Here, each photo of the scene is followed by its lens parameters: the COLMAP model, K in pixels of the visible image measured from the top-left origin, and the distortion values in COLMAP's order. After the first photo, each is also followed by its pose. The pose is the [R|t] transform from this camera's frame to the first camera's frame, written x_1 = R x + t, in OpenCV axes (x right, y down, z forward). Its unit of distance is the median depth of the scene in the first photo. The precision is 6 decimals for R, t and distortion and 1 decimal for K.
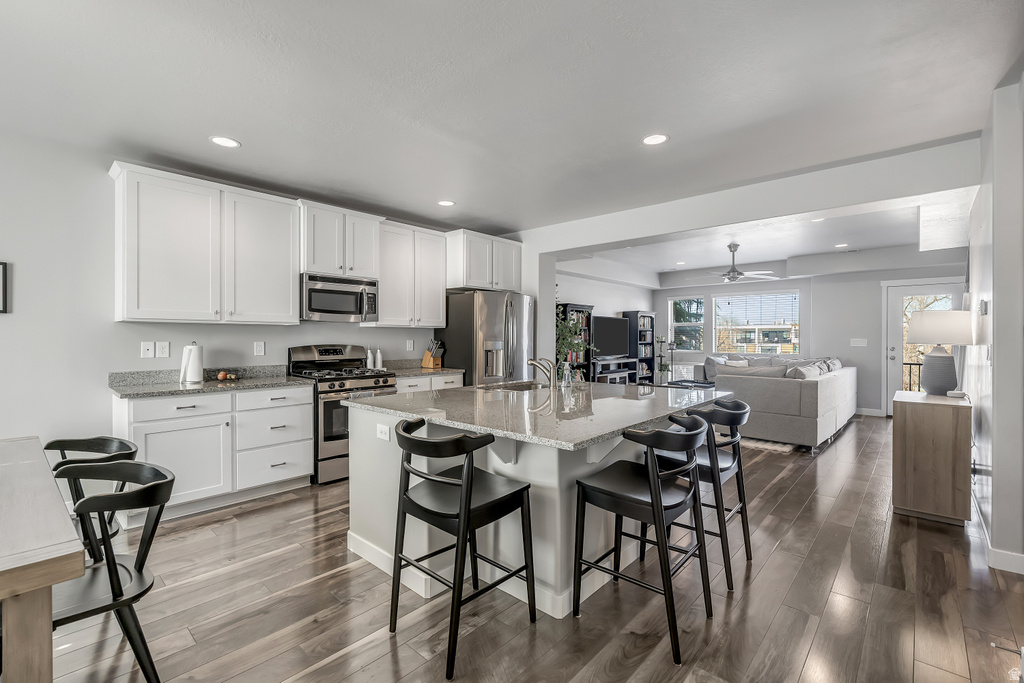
lens RADIAL K [[446.1, 0, 507.6], [0, 446.1, 336.4], [0, 0, 1]] dist [-0.008753, -0.000424]
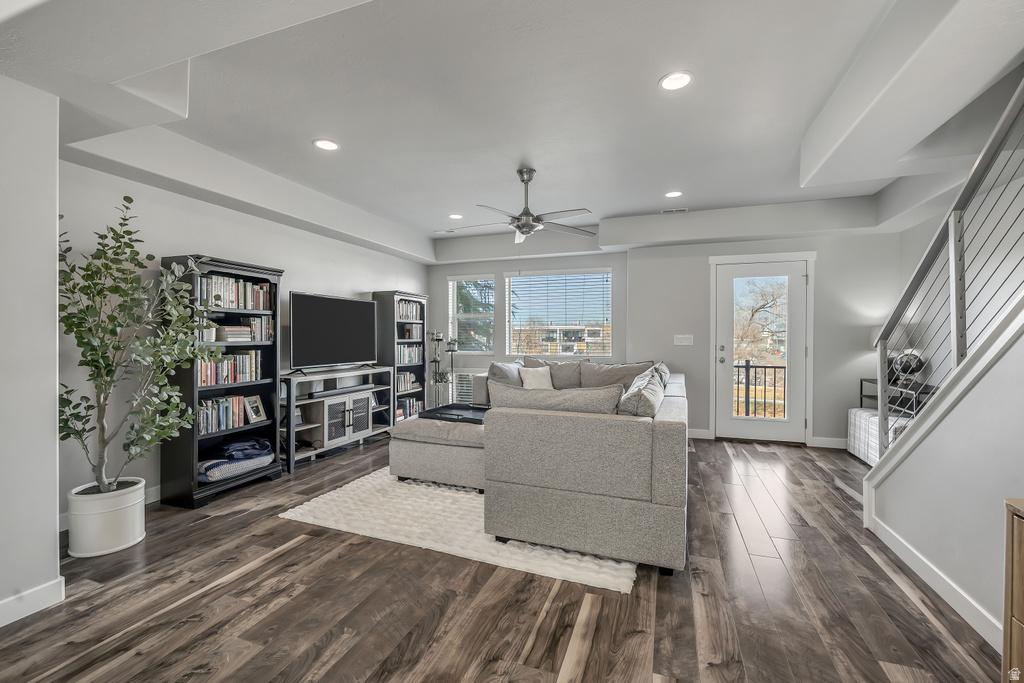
lens RADIAL K [[418.5, 0, 492.2], [0, 418.5, 347.6], [0, 0, 1]] dist [-0.041295, -0.000335]
pose [[0.937677, -0.010275, 0.347357, 0.211175], [0.001104, 0.999646, 0.026590, 0.006990], [-0.347507, -0.024549, 0.937356, 0.386589]]
